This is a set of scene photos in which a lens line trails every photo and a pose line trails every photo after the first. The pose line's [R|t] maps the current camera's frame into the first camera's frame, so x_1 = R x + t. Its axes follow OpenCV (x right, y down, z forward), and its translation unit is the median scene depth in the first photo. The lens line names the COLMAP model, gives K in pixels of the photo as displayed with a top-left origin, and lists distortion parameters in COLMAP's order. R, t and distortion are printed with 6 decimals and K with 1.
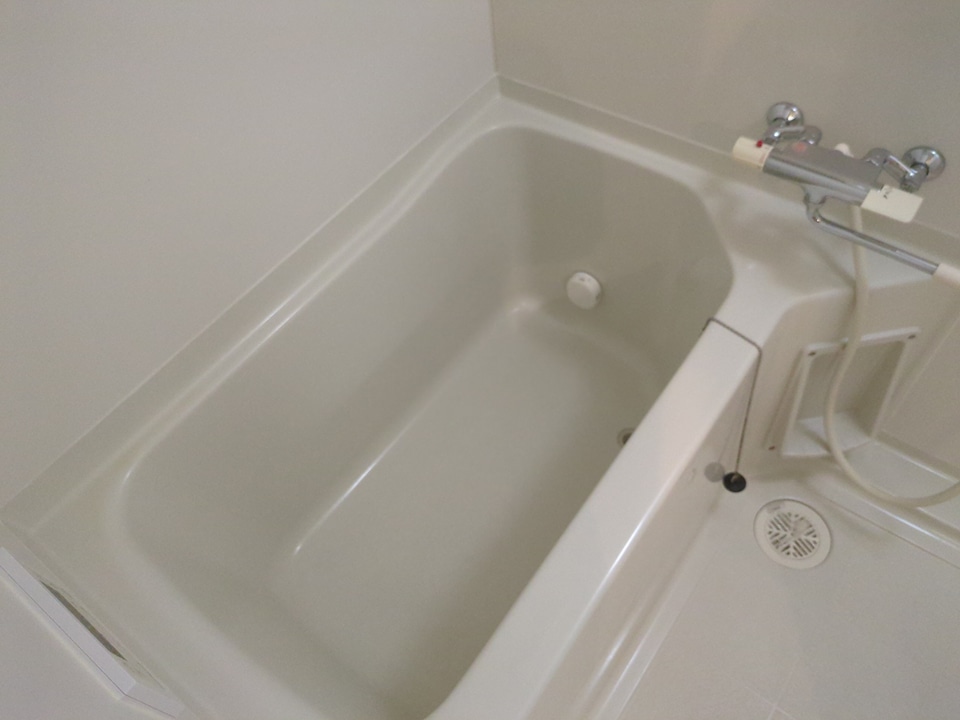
lens RADIAL K [[741.8, 0, 480.0], [0, 741.8, 360.0], [0, 0, 1]] dist [0.005634, -0.005741]
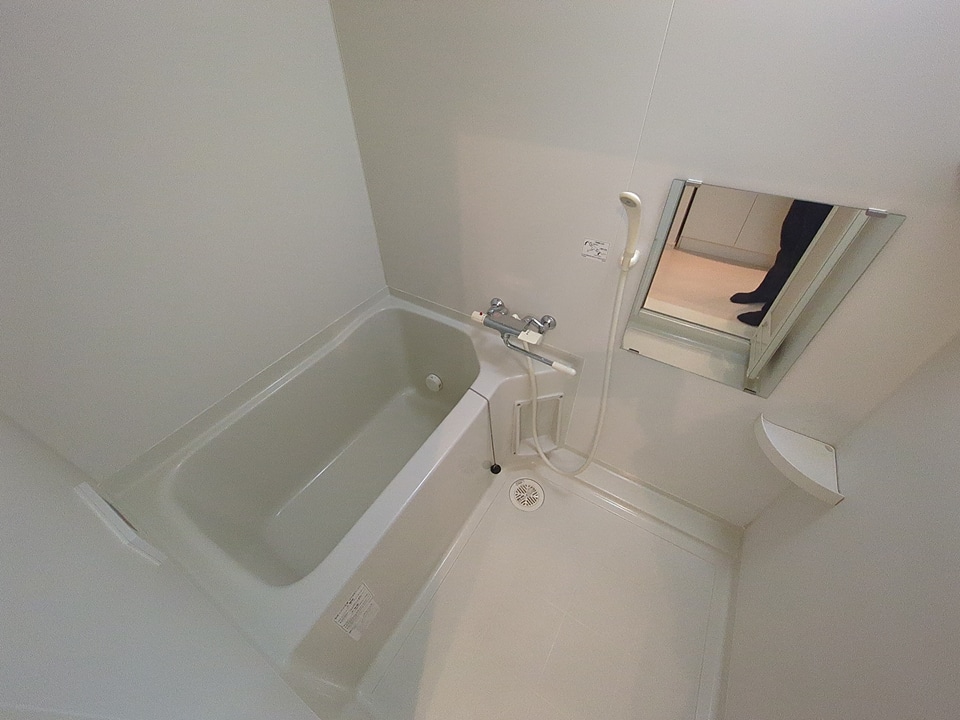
lens RADIAL K [[379.0, 0, 480.0], [0, 379.0, 360.0], [0, 0, 1]] dist [0.002618, 0.000159]
pose [[0.991199, 0.006293, 0.132234, 0.155649], [0.020185, 0.980007, -0.197935, 0.074802], [-0.130836, 0.198862, 0.971255, -0.122903]]
